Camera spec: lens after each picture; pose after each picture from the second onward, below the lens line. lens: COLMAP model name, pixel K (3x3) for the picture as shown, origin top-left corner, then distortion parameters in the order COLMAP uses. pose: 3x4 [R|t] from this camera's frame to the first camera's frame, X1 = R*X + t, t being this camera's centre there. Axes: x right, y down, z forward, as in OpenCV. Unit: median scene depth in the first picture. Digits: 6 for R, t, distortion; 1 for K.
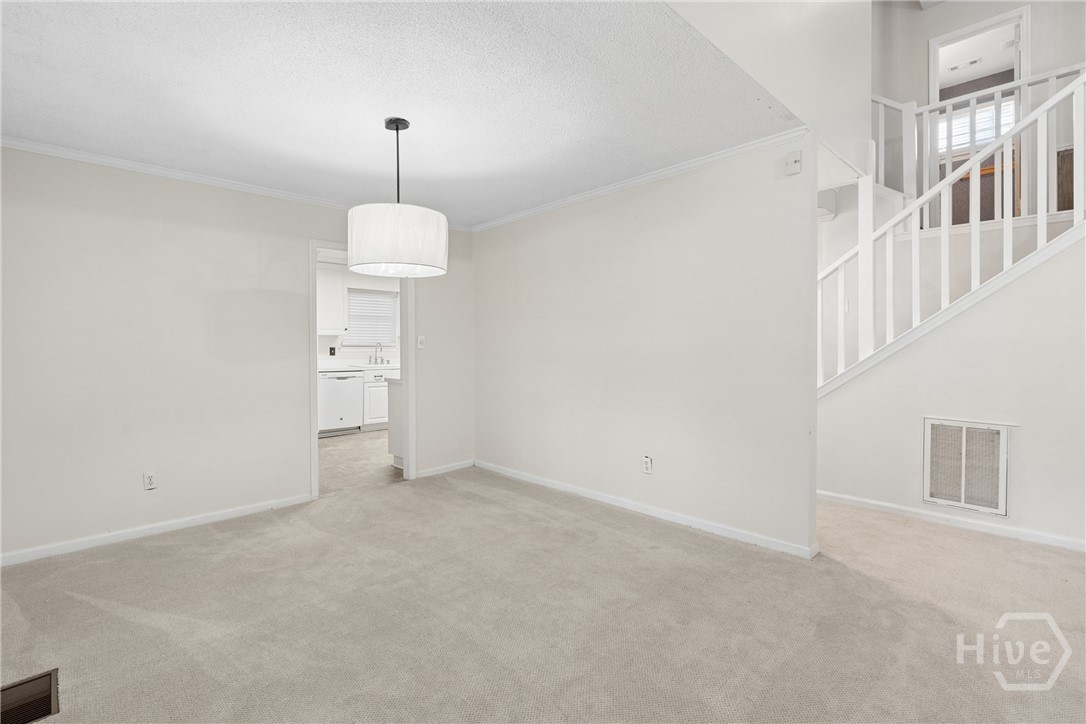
lens RADIAL K [[507.5, 0, 545.3], [0, 507.5, 354.1], [0, 0, 1]] dist [-0.001302, 0.000558]
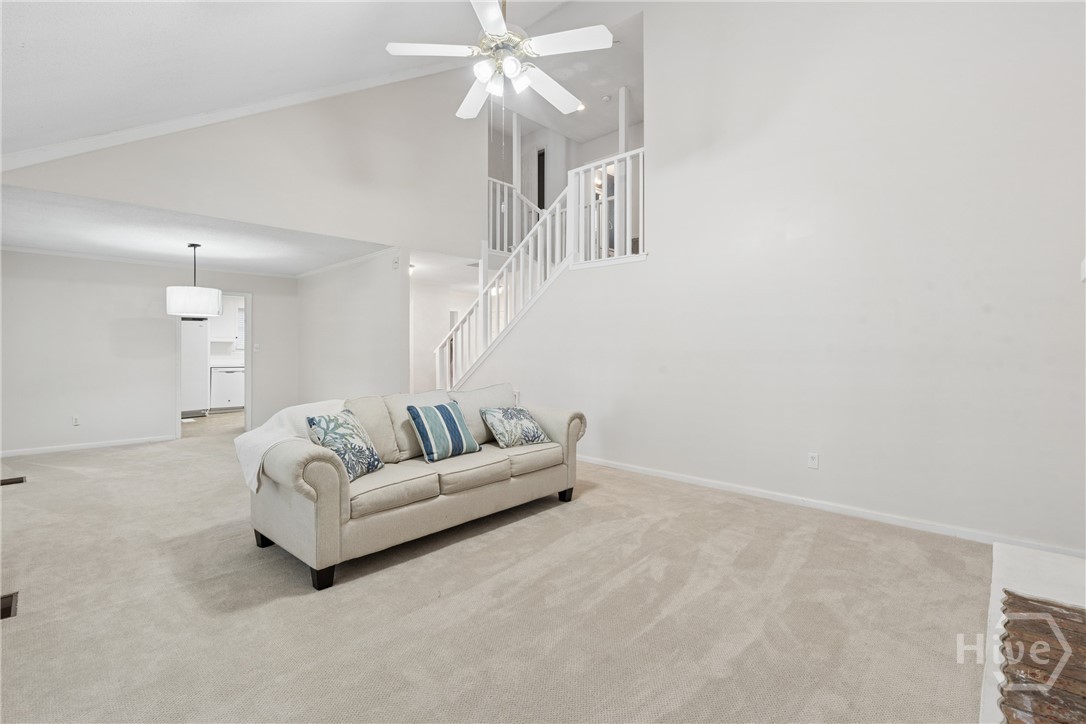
lens RADIAL K [[507.5, 0, 538.8], [0, 507.5, 353.7], [0, 0, 1]] dist [-0.001302, 0.000558]
pose [[0.999394, 0.009808, 0.033409, 0.397451], [-0.009458, 0.999899, -0.010638, 0.002956], [-0.033510, 0.010315, 0.999385, -0.428427]]
